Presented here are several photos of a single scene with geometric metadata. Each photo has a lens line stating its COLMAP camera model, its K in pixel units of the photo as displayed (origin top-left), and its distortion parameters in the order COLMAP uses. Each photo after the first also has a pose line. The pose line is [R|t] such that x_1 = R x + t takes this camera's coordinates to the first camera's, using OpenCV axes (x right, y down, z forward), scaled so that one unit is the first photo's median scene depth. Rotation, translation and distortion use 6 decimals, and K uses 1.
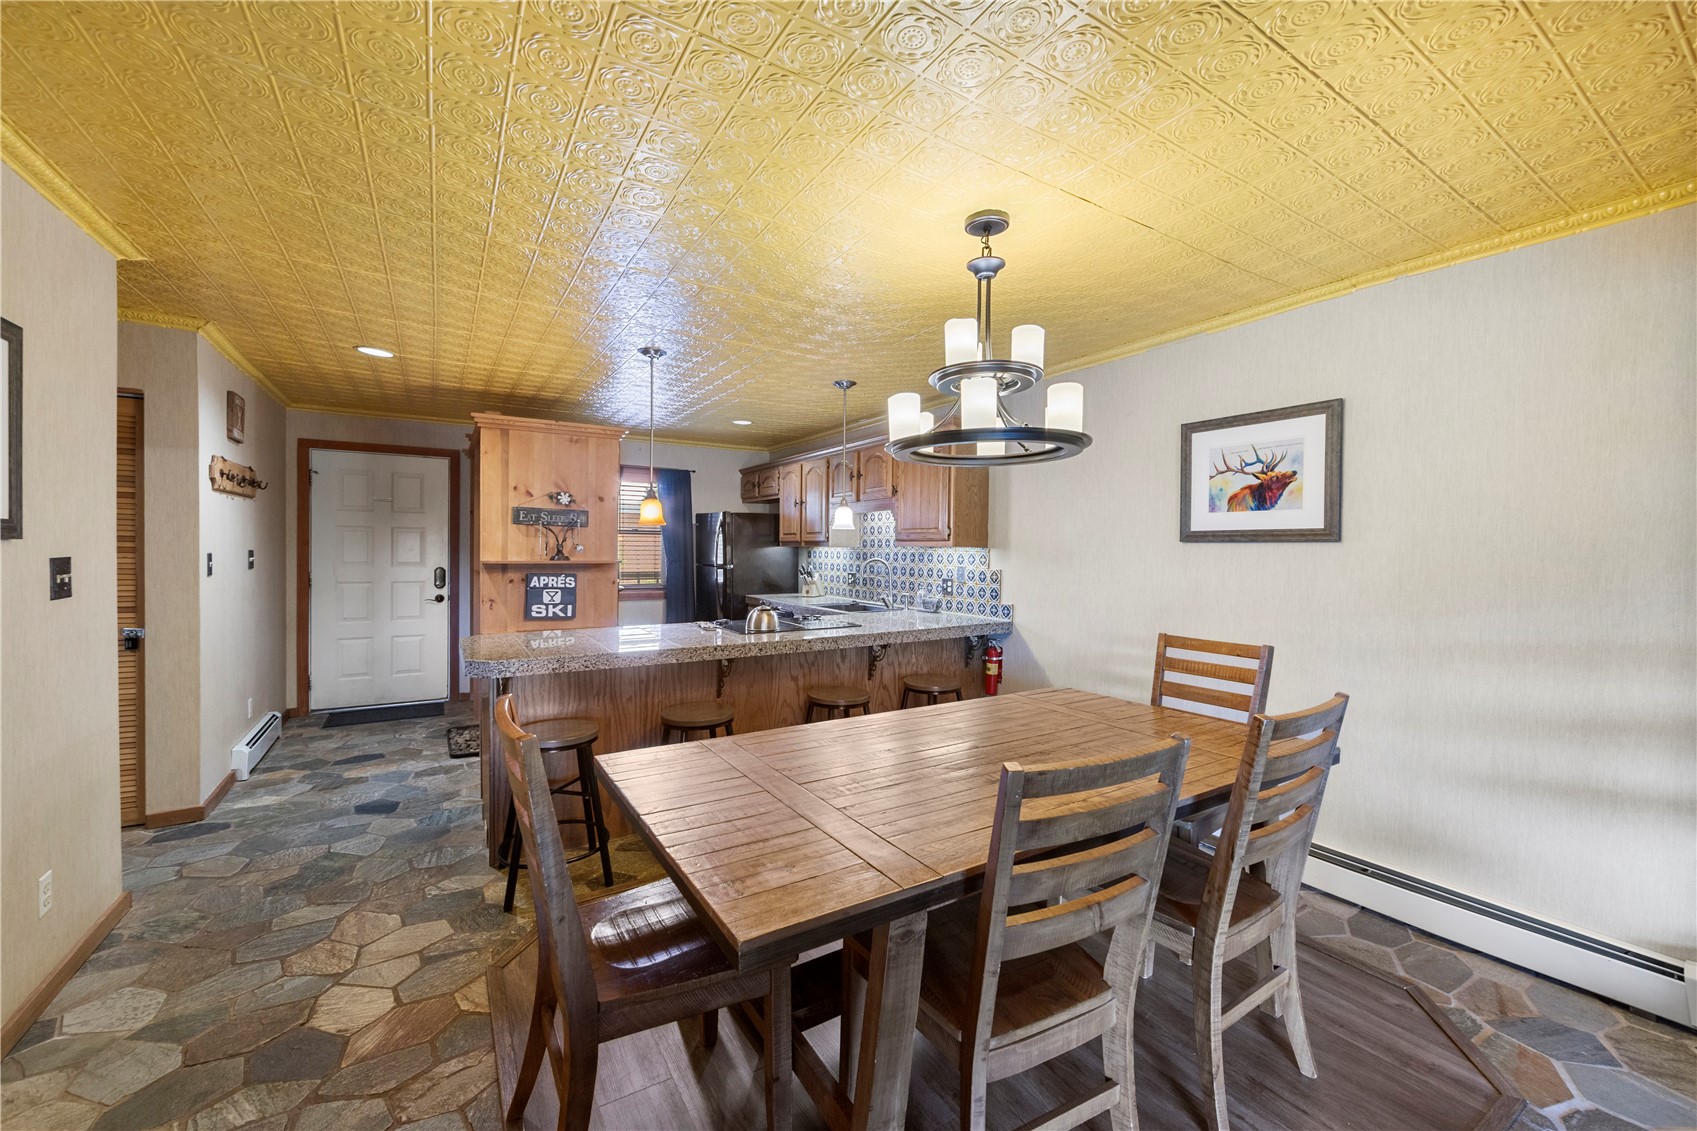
lens RADIAL K [[667.4, 0, 850.1], [0, 667.4, 560.5], [0, 0, 1]] dist [-0.001959, -0.000245]
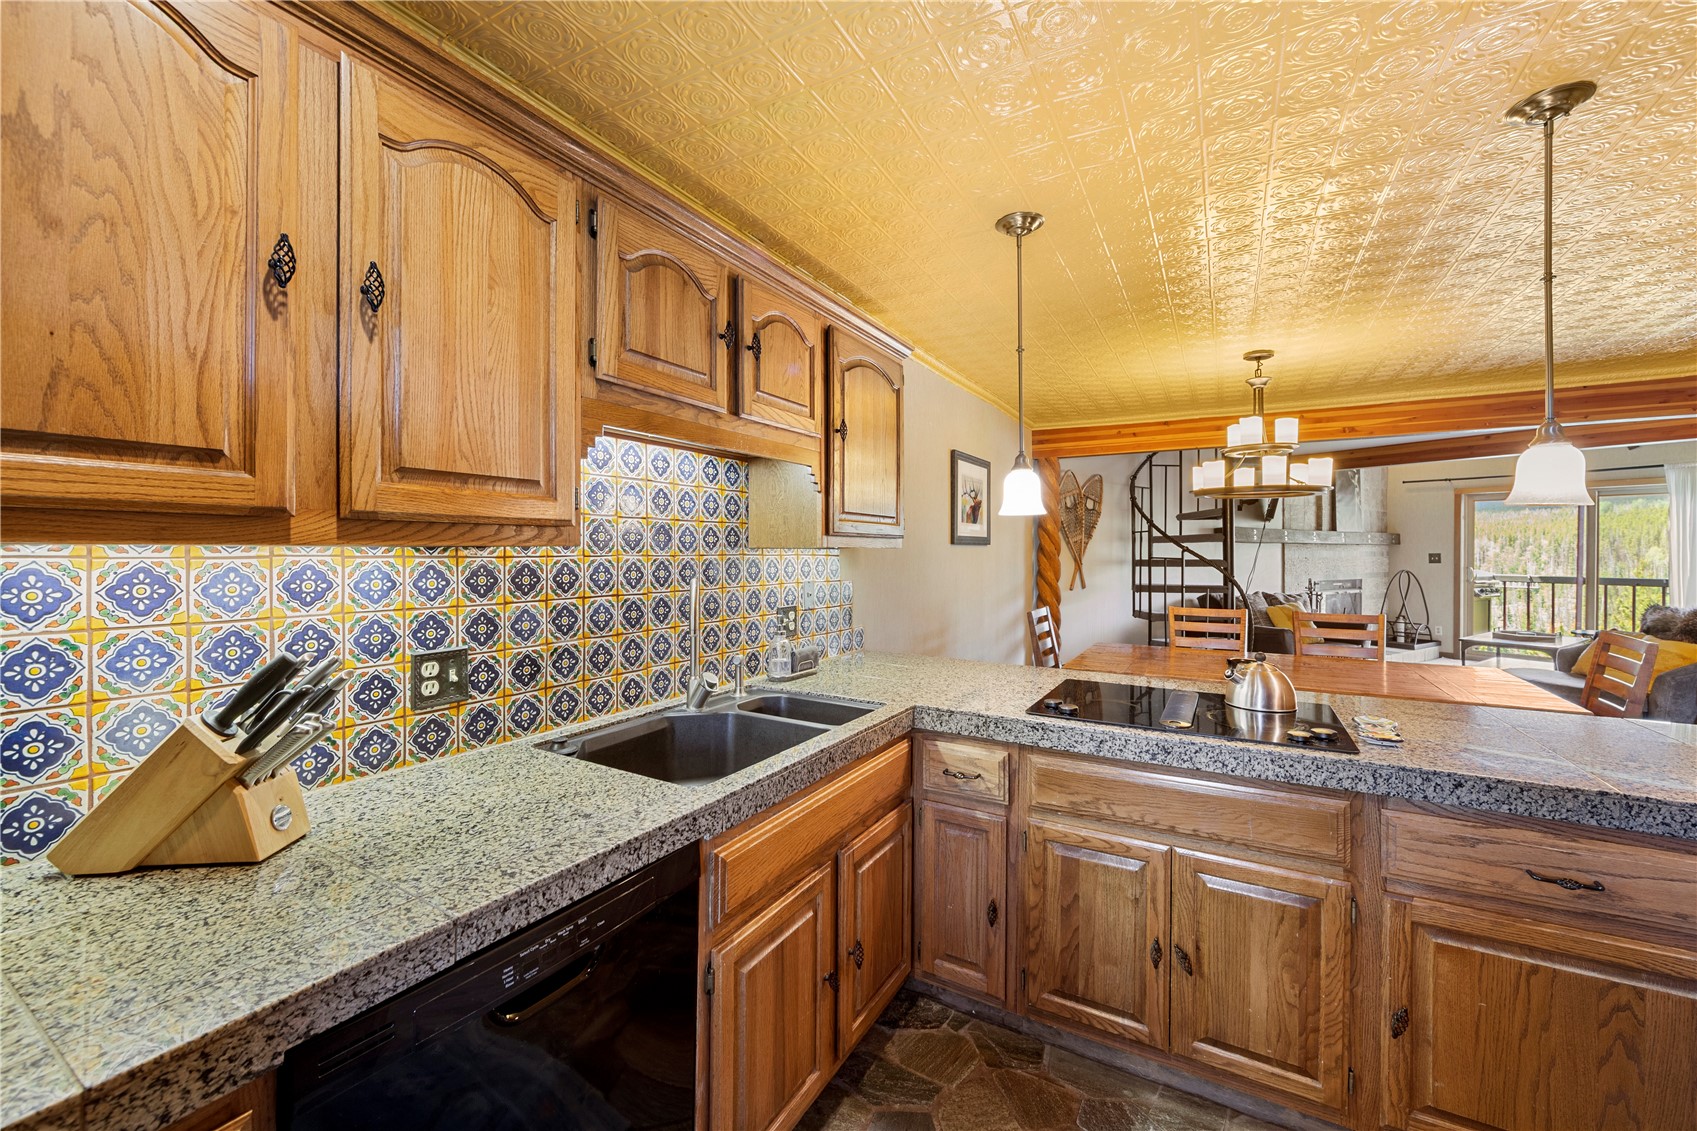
lens RADIAL K [[668.9, 0, 848.7], [0, 668.9, 550.6], [0, 0, 1]] dist [-0.003091, -0.000186]
pose [[-0.474320, -0.010599, 0.880289, -0.376090], [0.008172, 0.999831, 0.016442, -0.028399], [-0.880315, 0.014993, -0.474153, 1.303516]]
